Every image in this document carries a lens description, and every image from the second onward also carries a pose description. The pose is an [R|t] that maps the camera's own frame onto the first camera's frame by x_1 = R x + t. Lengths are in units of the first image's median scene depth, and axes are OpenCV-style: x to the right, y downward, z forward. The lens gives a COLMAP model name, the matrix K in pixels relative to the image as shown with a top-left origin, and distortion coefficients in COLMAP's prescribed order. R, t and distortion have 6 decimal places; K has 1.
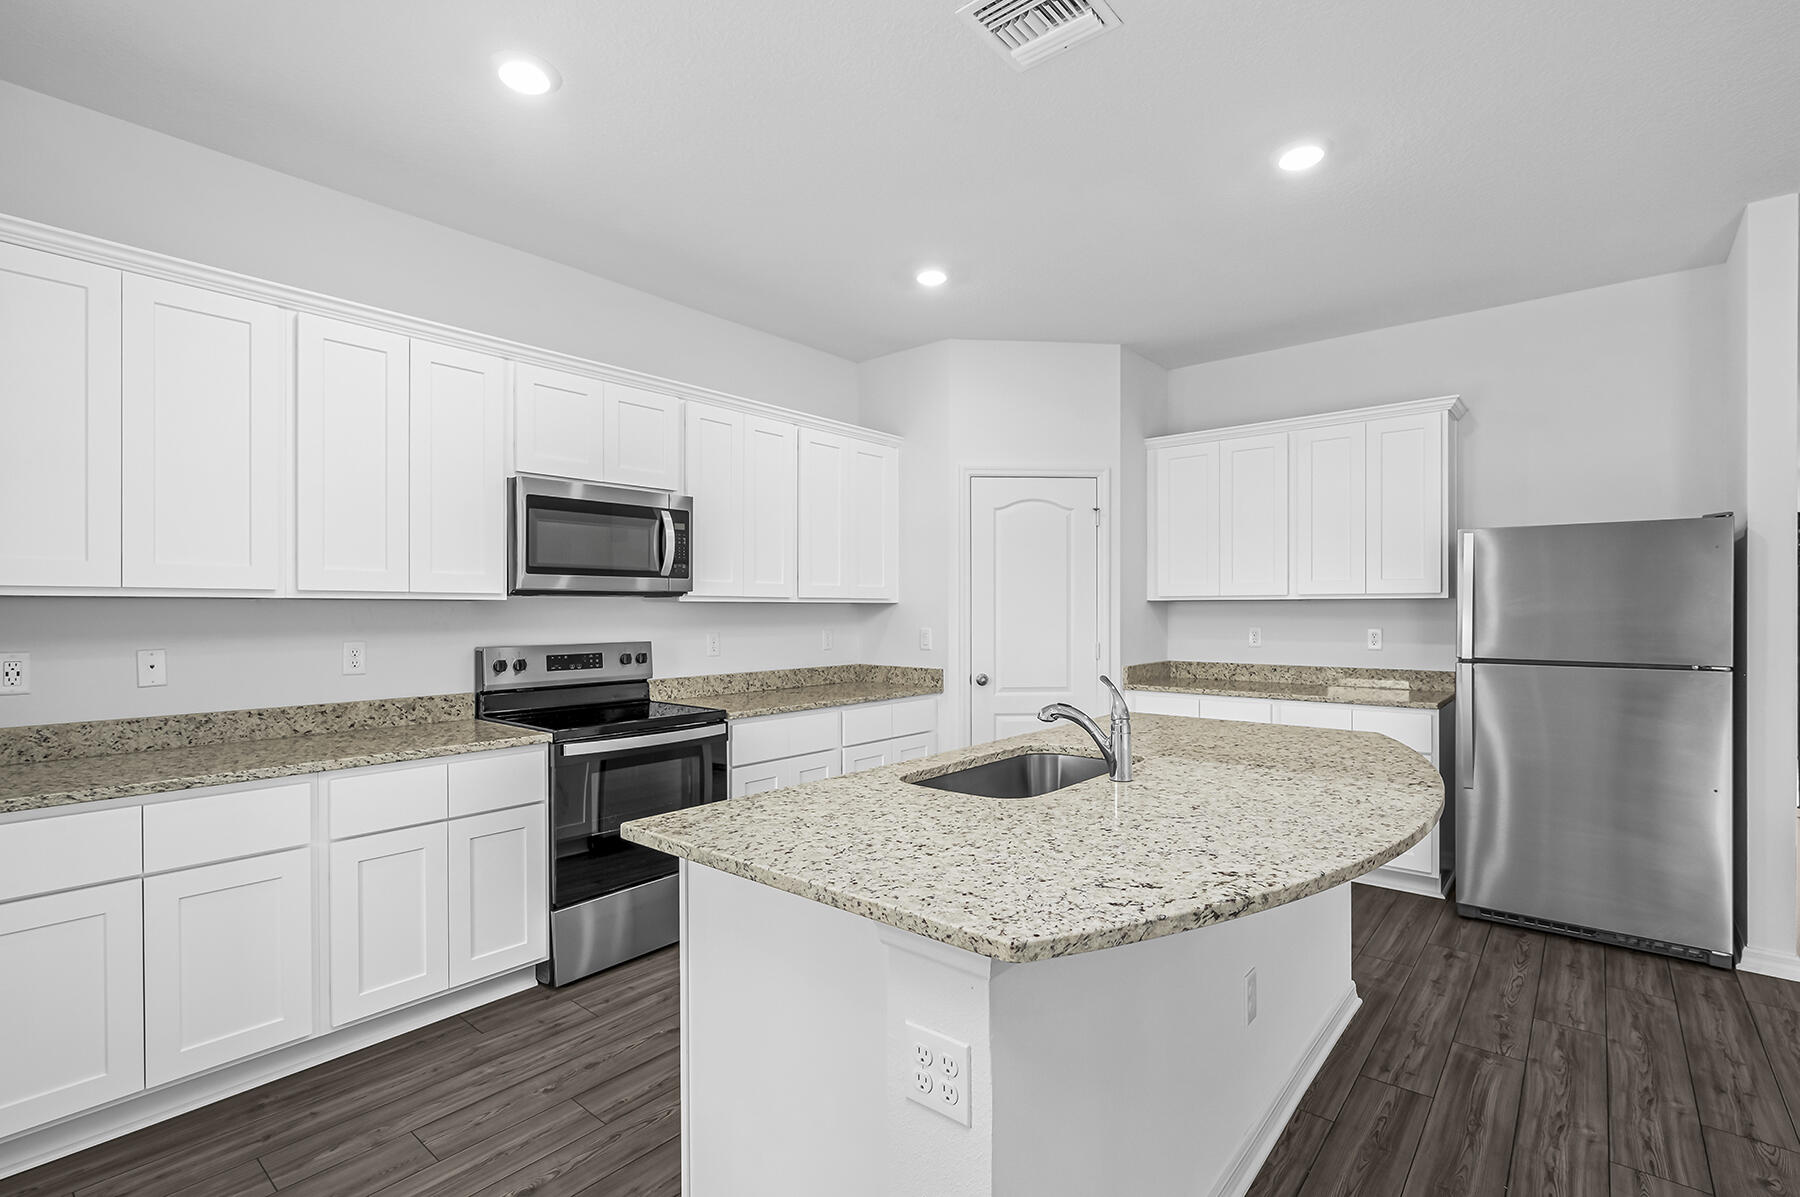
lens RADIAL K [[819.5, 0, 892.8], [0, 819.5, 608.7], [0, 0, 1]] dist [0.001077, -0.000185]
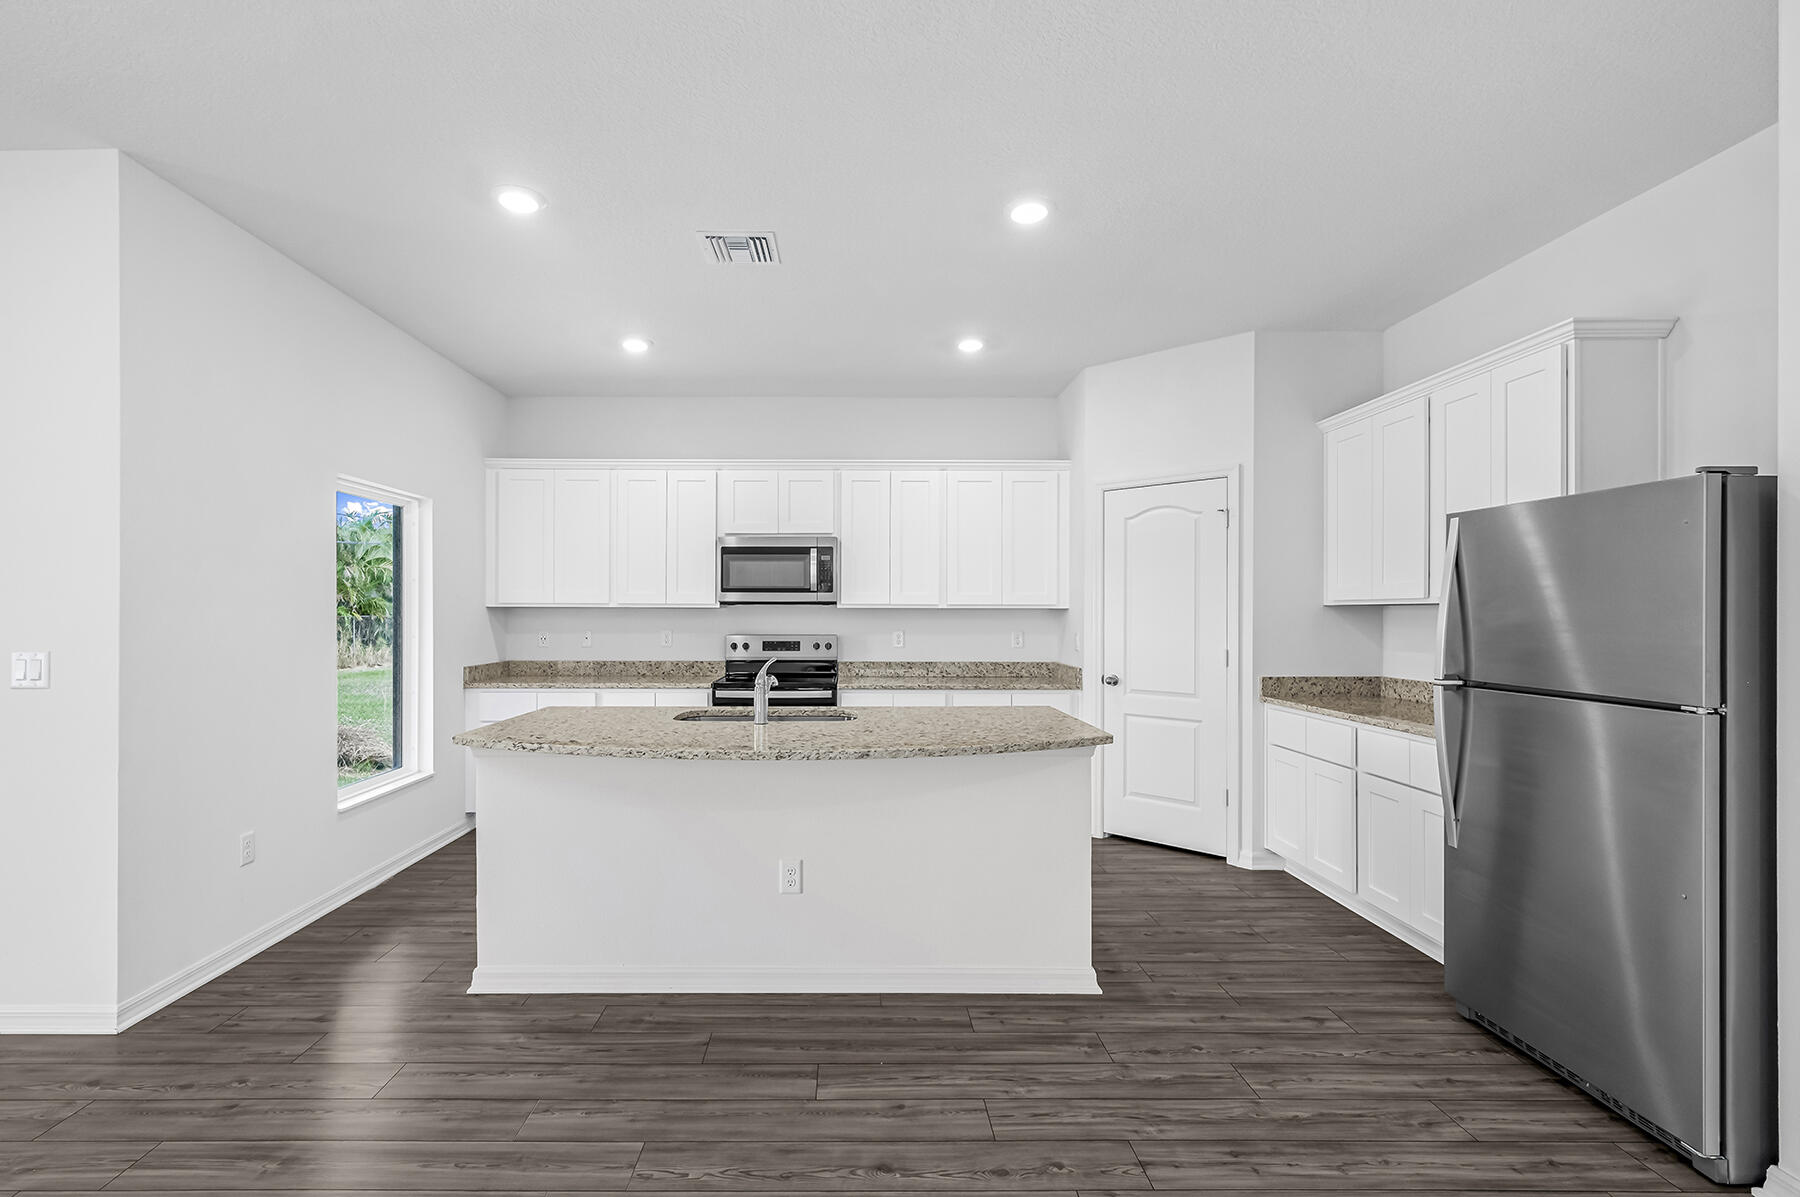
lens RADIAL K [[819.5, 0, 860.0], [0, 819.5, 612.2], [0, 0, 1]] dist [0.001077, -0.000185]
pose [[0.657802, 0.001848, -0.753189, 0.895404], [-0.002023, 0.999998, 0.000687, -0.002497], [0.753188, 0.001071, 0.657804, 0.065861]]
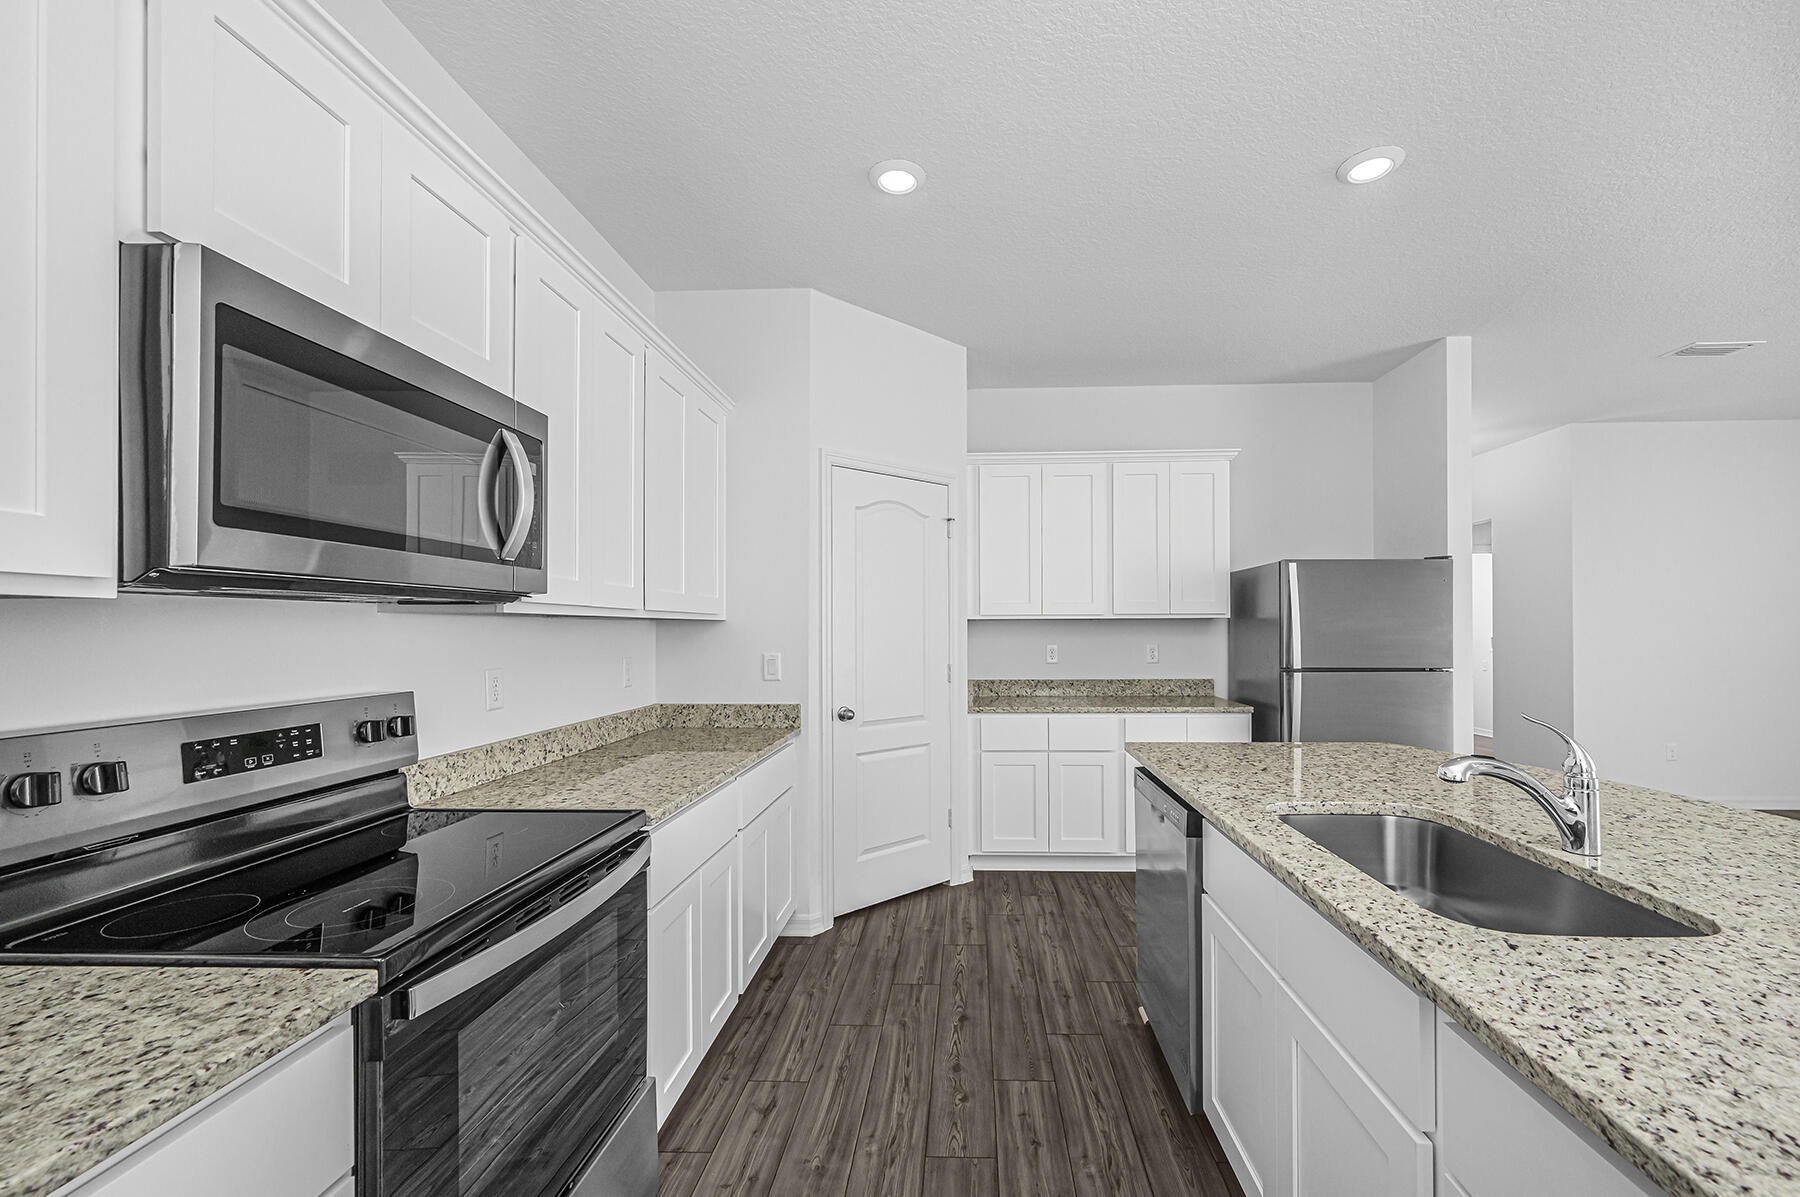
lens RADIAL K [[724.7, 0, 948.0], [0, 724.7, 629.2], [0, 0, 1]] dist [0.002879, 0.000173]
pose [[0.784815, -0.002123, 0.619726, -0.333381], [0.002551, 0.999997, 0.000195, 0.002482], [-0.619724, 0.001428, 0.784818, 0.472032]]
